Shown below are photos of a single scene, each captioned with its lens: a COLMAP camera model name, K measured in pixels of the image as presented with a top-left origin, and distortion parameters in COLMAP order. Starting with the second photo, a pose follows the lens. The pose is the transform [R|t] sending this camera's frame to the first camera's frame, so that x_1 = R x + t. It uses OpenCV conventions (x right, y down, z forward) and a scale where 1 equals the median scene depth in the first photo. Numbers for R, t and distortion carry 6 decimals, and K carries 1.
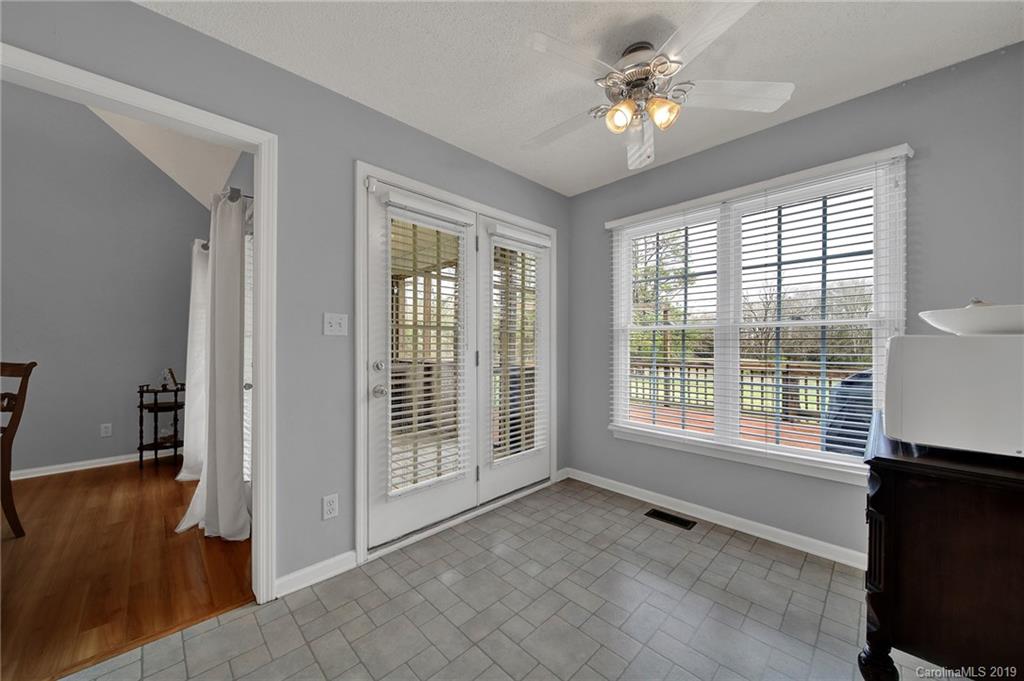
lens RADIAL K [[369.5, 0, 508.6], [0, 369.5, 345.9], [0, 0, 1]] dist [-0.000247, 0.000001]
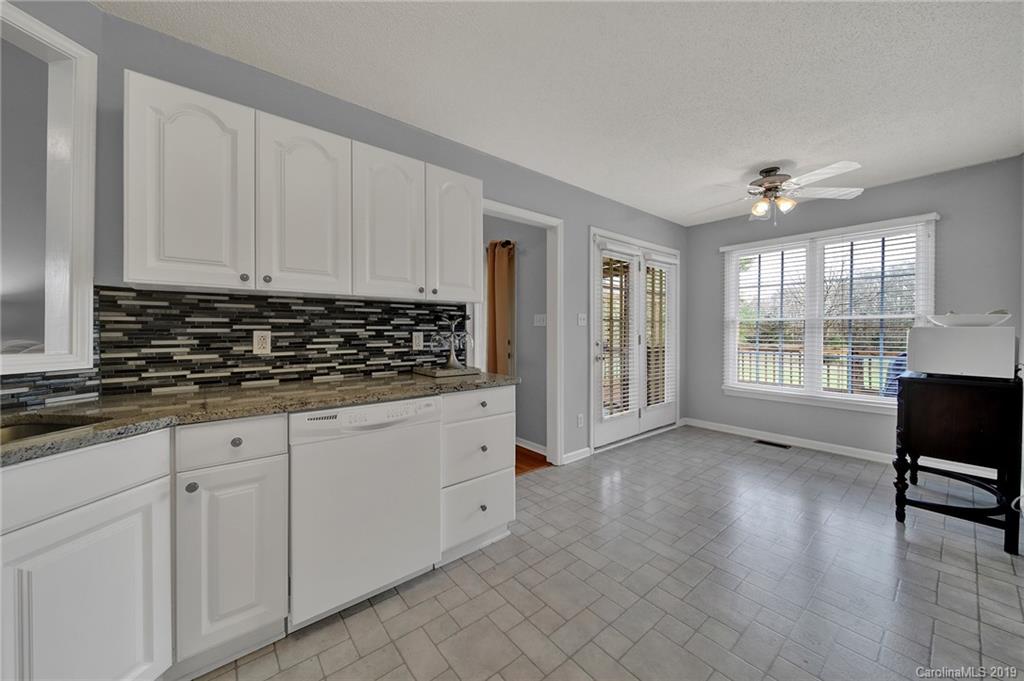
lens RADIAL K [[364.9, 0, 509.6], [0, 364.9, 336.0], [0, 0, 1]] dist [-0.000043, -0.000152]
pose [[0.994865, 0.000814, -0.101212, -0.514968], [0.000050, 0.999964, 0.008537, 0.004855], [0.101215, -0.008498, 0.994828, -0.640819]]
